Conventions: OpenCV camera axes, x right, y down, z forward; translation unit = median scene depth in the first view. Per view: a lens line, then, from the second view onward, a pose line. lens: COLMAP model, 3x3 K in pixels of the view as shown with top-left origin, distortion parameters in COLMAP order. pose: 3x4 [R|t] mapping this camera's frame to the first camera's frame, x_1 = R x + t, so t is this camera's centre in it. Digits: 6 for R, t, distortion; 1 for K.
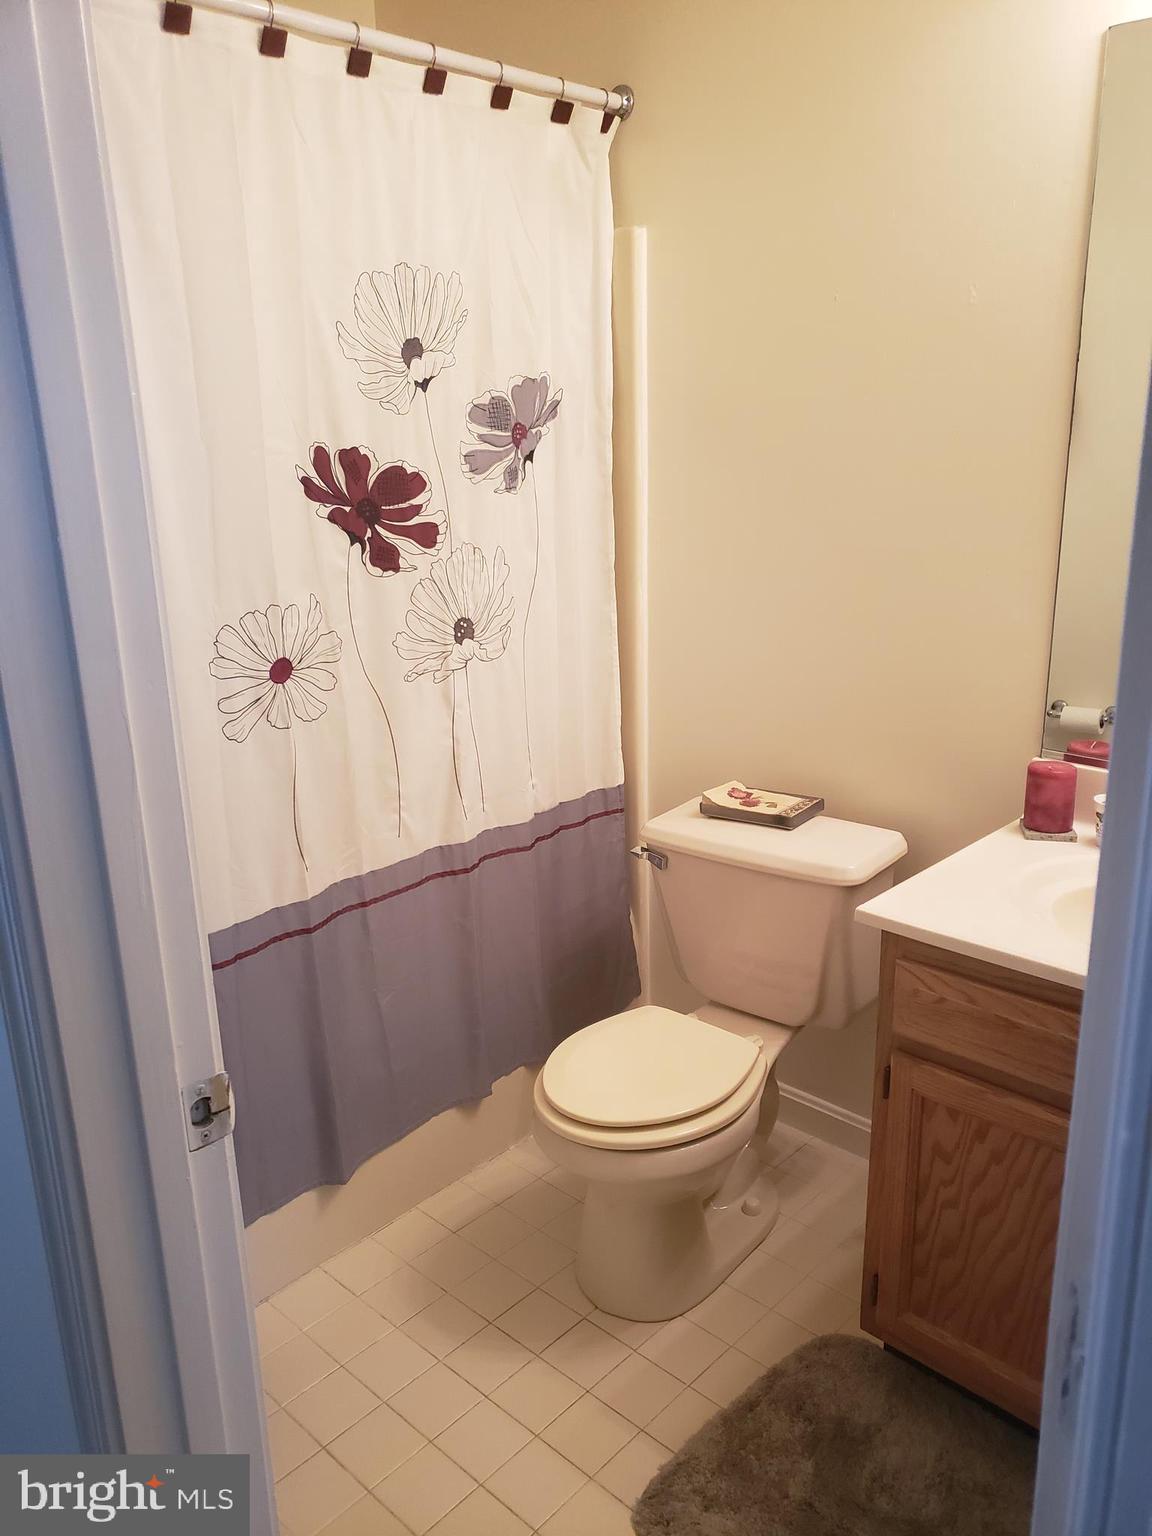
lens RADIAL K [[1197.1, 0, 576.2], [0, 1197.1, 769.1], [0, 0, 1]] dist [0.033544, -0.025101]
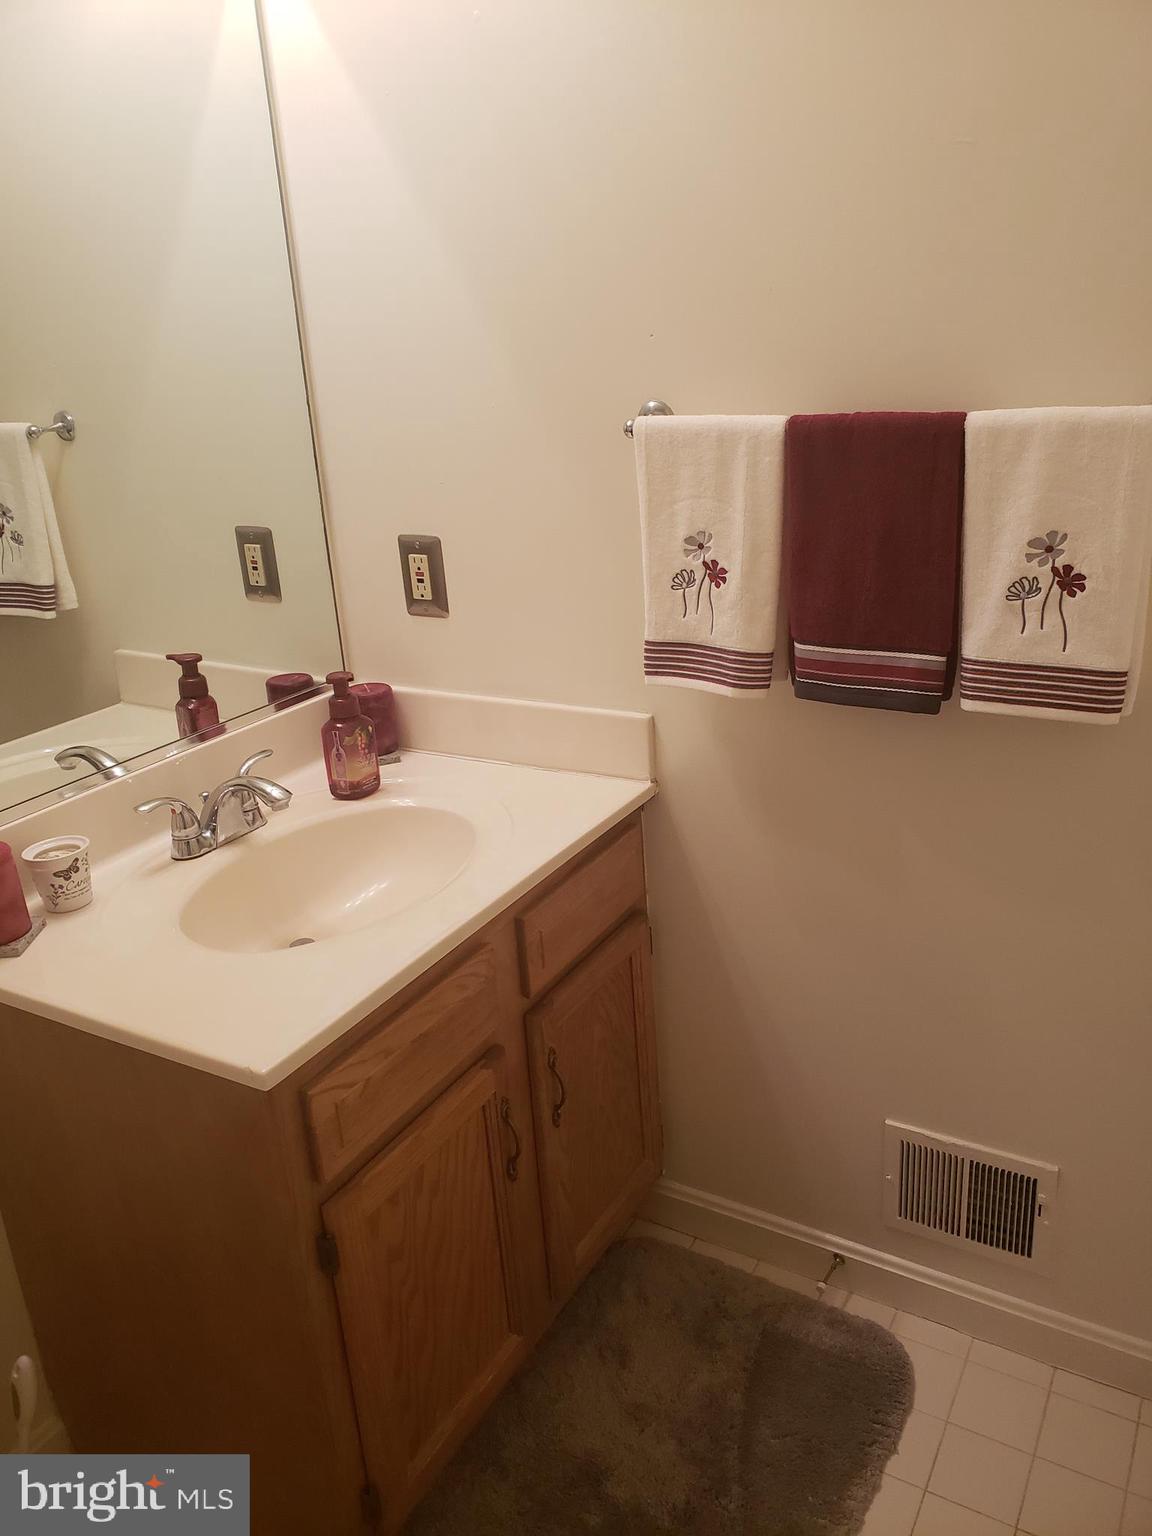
lens RADIAL K [[1197.1, 0, 577.2], [0, 1197.1, 767.7], [0, 0, 1]] dist [0.033544, -0.025101]
pose [[-0.220715, -0.306206, 0.926025, -0.373822], [0.337159, 0.866954, 0.367034, -0.218730], [-0.915210, 0.393228, -0.088109, 0.879258]]
